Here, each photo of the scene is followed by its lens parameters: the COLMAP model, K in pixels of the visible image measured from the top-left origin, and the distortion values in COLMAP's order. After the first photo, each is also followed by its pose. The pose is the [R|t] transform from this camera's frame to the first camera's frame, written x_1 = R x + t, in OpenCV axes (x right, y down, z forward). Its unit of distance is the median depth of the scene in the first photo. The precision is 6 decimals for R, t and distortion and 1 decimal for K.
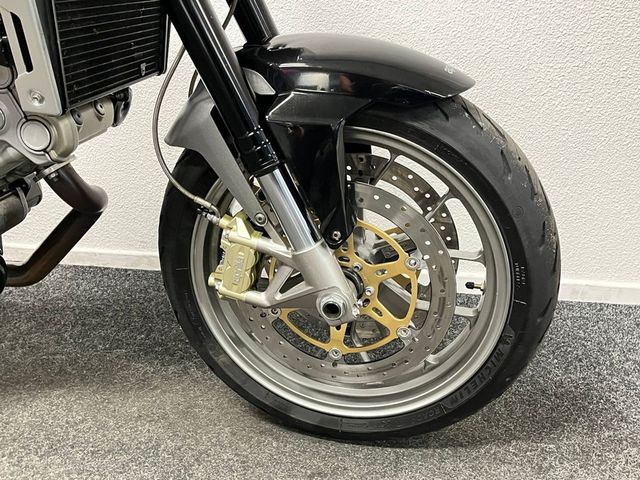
lens RADIAL K [[700.4, 0, 322.4], [0, 700.4, 238.8], [0, 0, 1]] dist [0.075639, 0.000000]
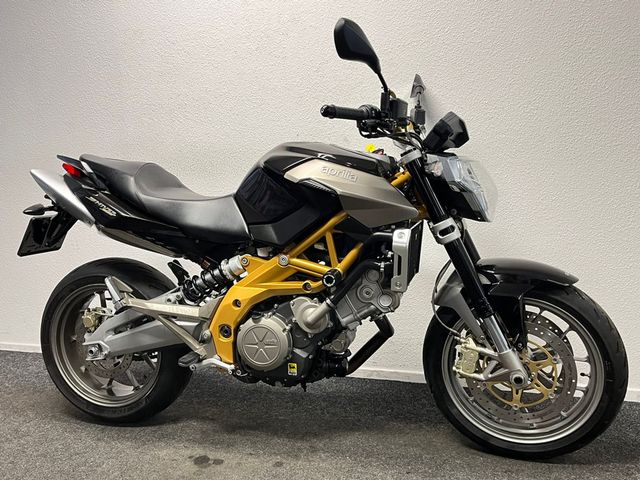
lens RADIAL K [[575.3, 0, 316.9], [0, 575.3, 238.0], [0, 0, 1]] dist [0.034804, -0.014733]
pose [[0.990513, -0.005529, -0.137307, -0.342894], [-0.032038, 0.962365, -0.269864, 0.172309], [0.133631, 0.271703, 0.953058, -0.884564]]
